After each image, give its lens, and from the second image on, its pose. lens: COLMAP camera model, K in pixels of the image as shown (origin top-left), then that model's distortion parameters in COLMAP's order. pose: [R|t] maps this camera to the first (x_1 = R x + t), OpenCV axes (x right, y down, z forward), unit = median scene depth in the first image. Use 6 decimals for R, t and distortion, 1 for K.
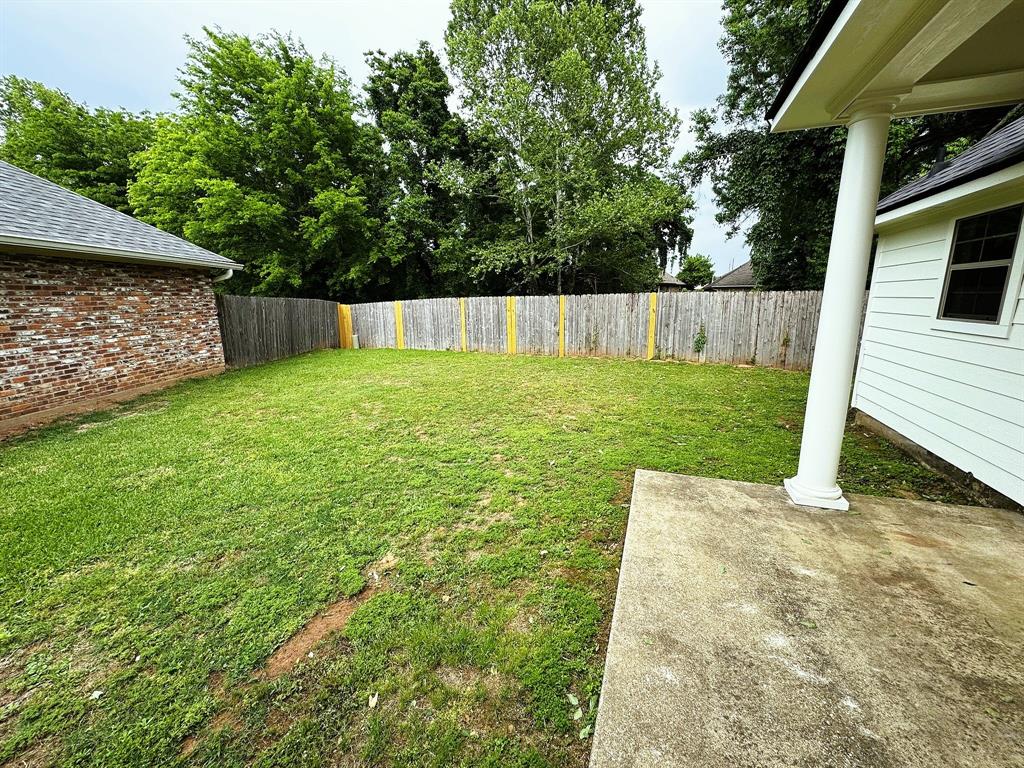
lens RADIAL K [[410.0, 0, 510.8], [0, 410.0, 384.0], [0, 0, 1]] dist [-0.004109, 0.000220]
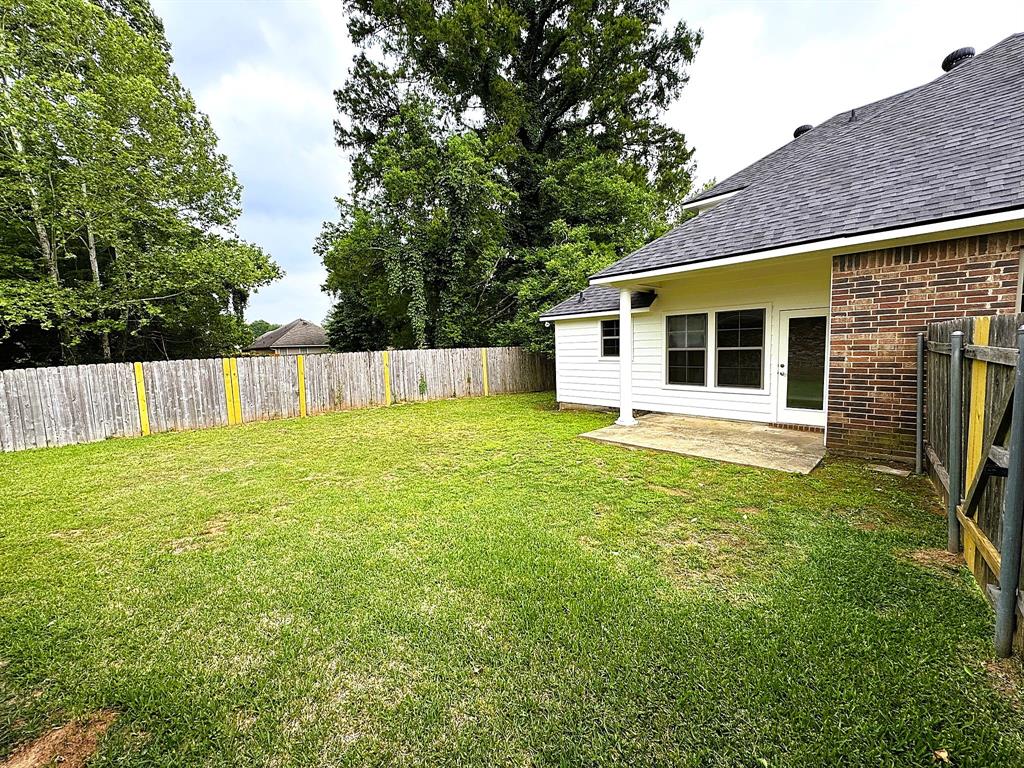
lens RADIAL K [[410.0, 0, 510.8], [0, 410.0, 384.0], [0, 0, 1]] dist [-0.004109, 0.000220]
pose [[0.458393, -0.086267, 0.884553, -0.525365], [0.211040, 0.977377, -0.014046, -0.025649], [-0.863330, 0.193114, 0.466228, 0.105839]]
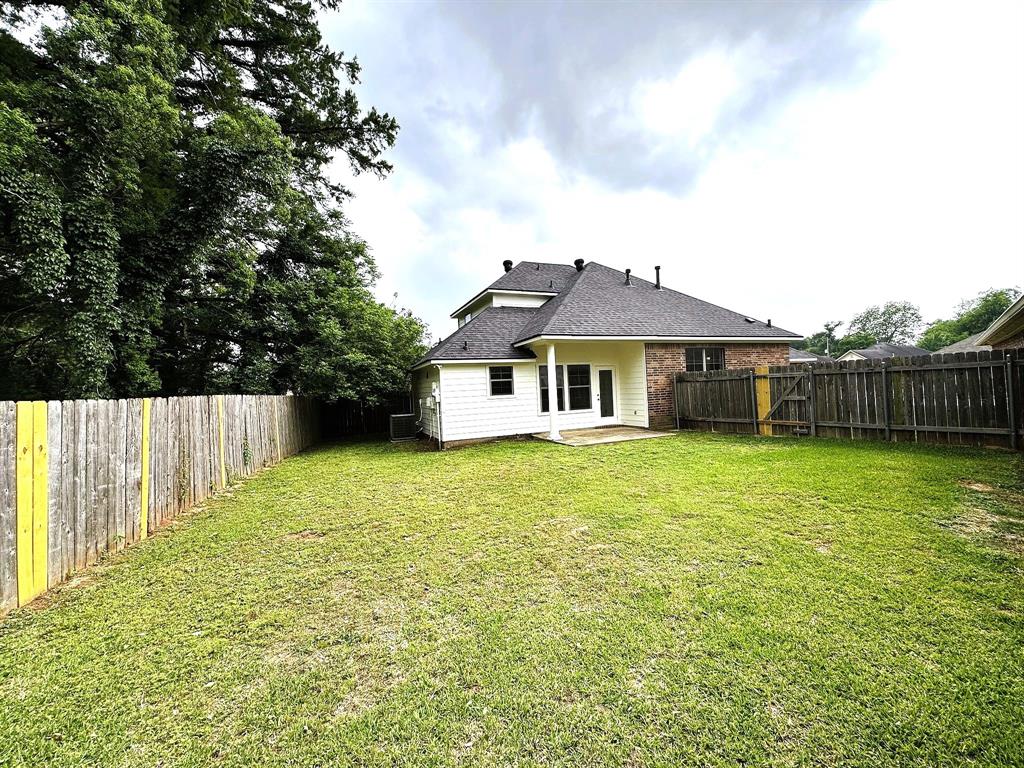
lens RADIAL K [[410.0, 0, 510.8], [0, 410.0, 384.0], [0, 0, 1]] dist [-0.004109, 0.000220]
pose [[-0.674199, 0.052737, 0.736664, -0.480352], [0.206655, 0.971075, 0.119614, -0.201686], [-0.709048, 0.232879, -0.665596, 1.008108]]
